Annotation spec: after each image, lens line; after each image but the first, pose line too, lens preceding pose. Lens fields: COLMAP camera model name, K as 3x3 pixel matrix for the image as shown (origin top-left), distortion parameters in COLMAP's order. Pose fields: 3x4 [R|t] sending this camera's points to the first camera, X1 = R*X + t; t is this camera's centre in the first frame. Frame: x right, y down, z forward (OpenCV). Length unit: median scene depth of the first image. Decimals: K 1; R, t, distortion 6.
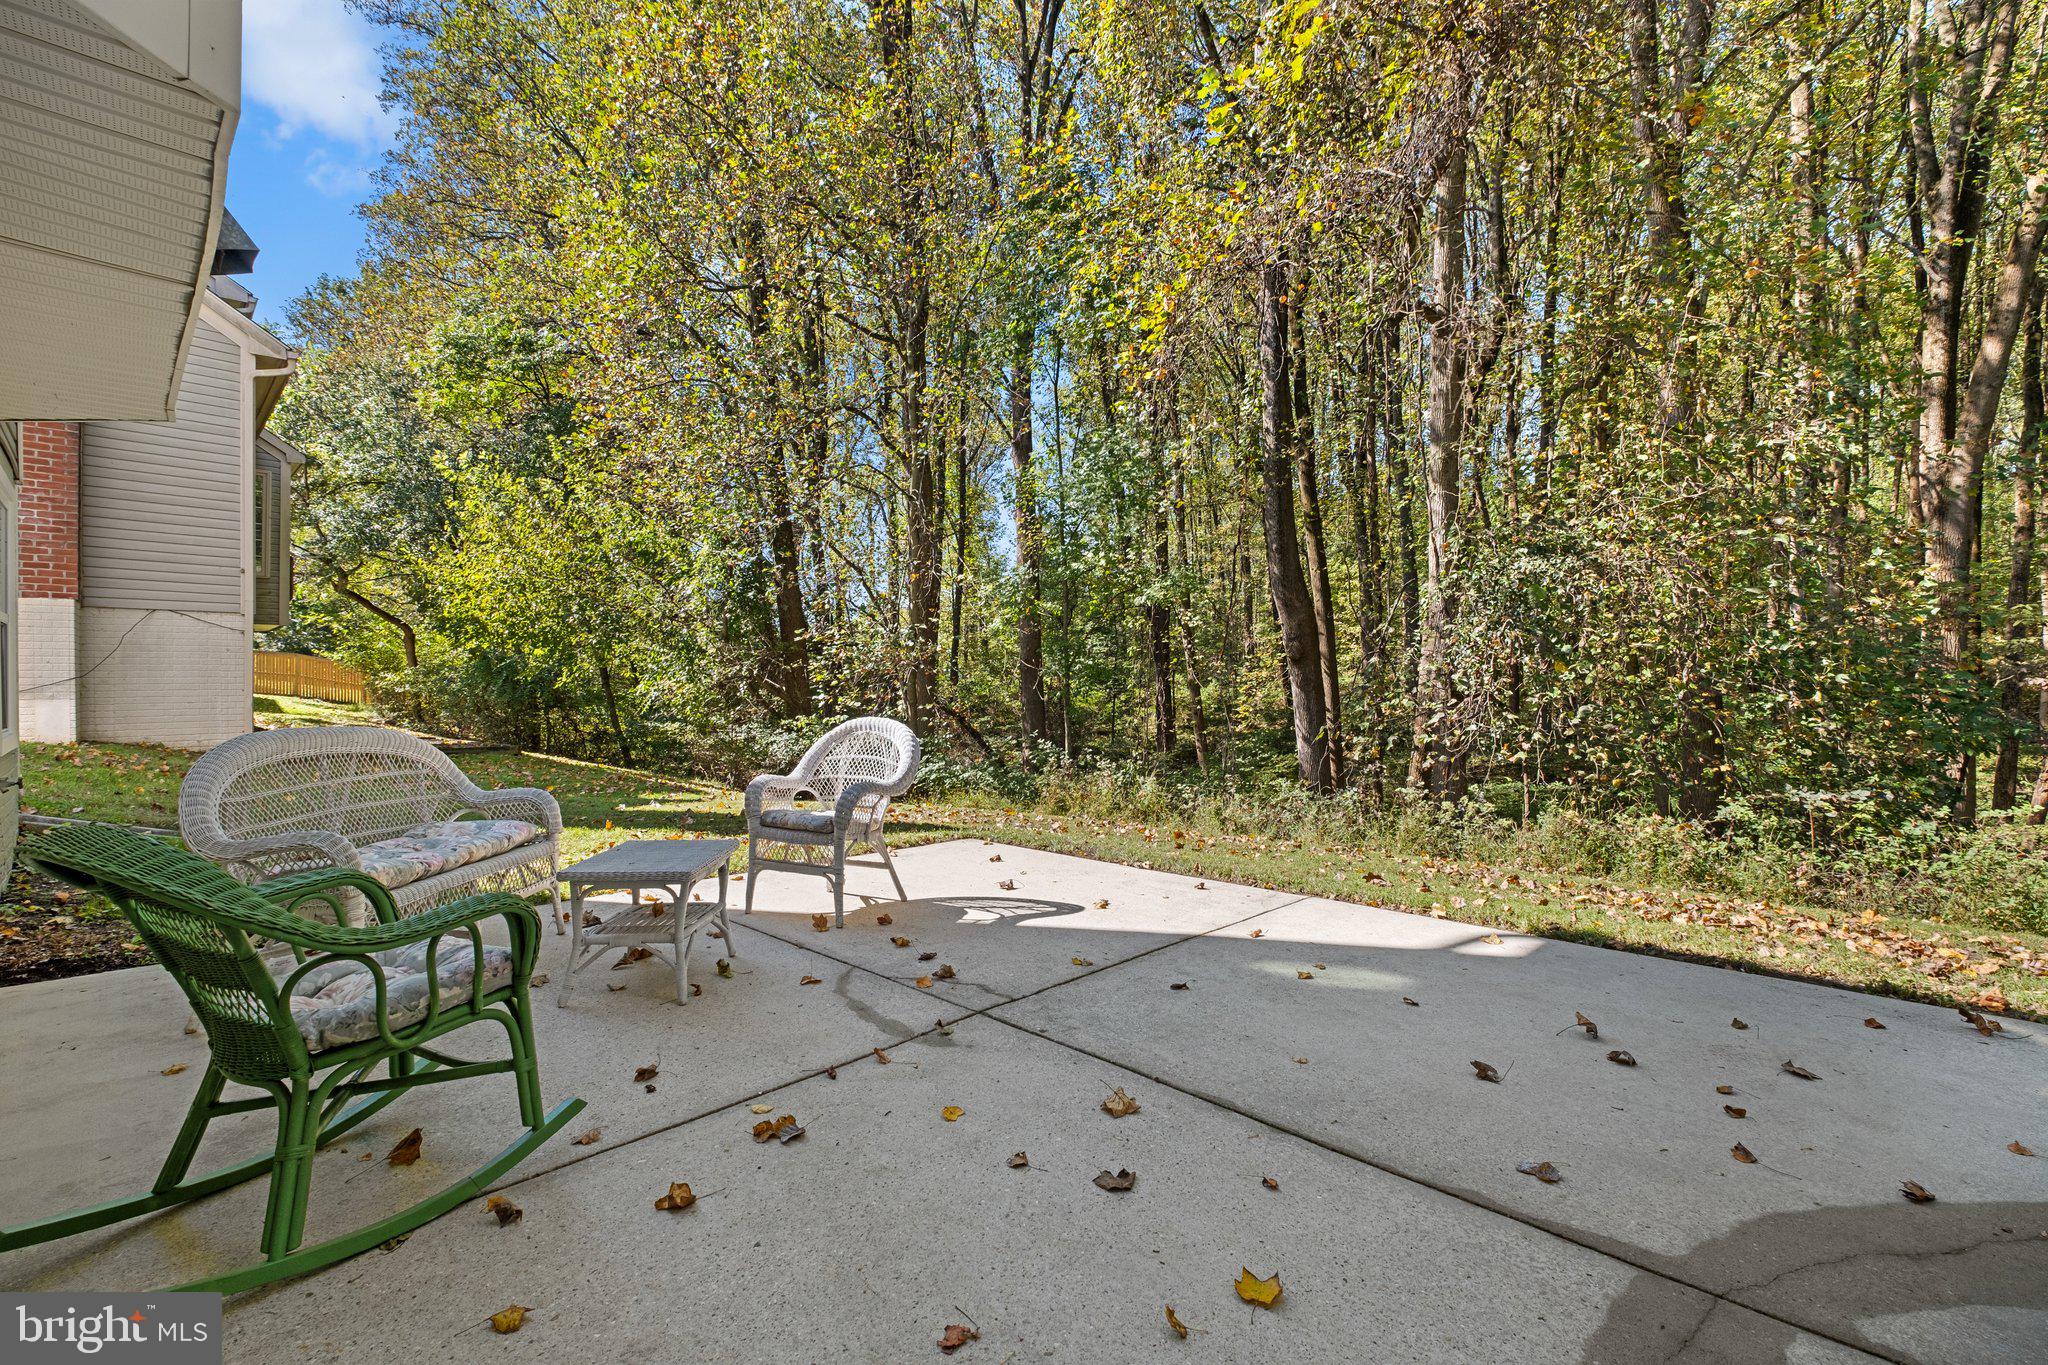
lens RADIAL K [[860.9, 0, 1024.0], [0, 860.9, 682.5], [0, 0, 1]] dist [-0.000197, -0.011346]
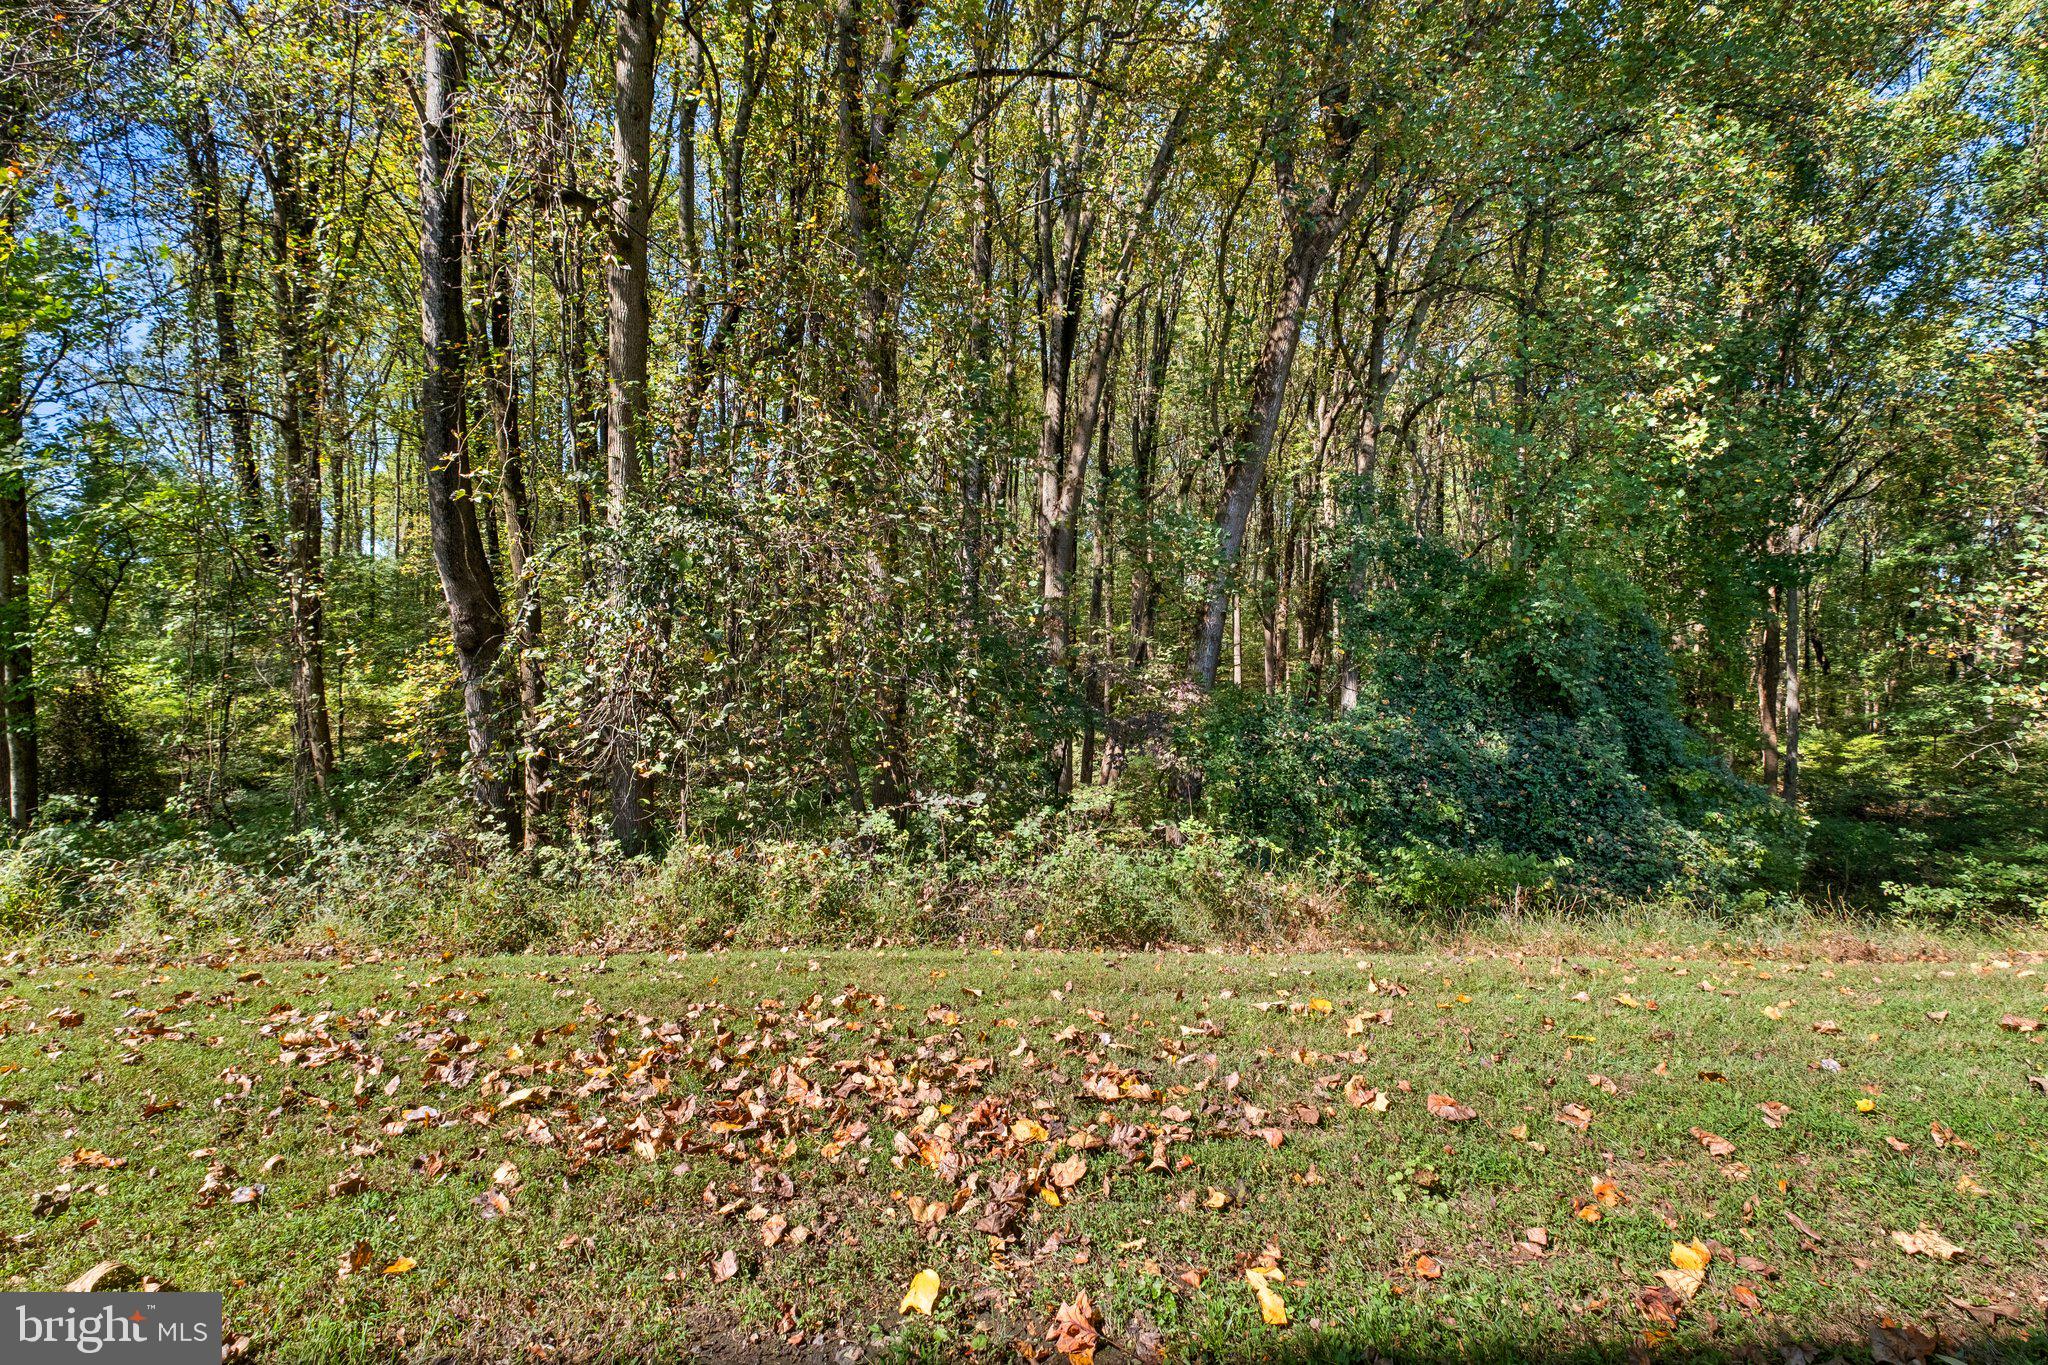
lens RADIAL K [[860.9, 0, 1024.0], [0, 860.9, 682.5], [0, 0, 1]] dist [-0.000197, -0.011346]
pose [[0.704677, -0.004892, 0.709511, 0.313675], [0.005428, 0.999984, 0.001504, 0.006803], [-0.709507, 0.002792, 0.704693, 0.274341]]
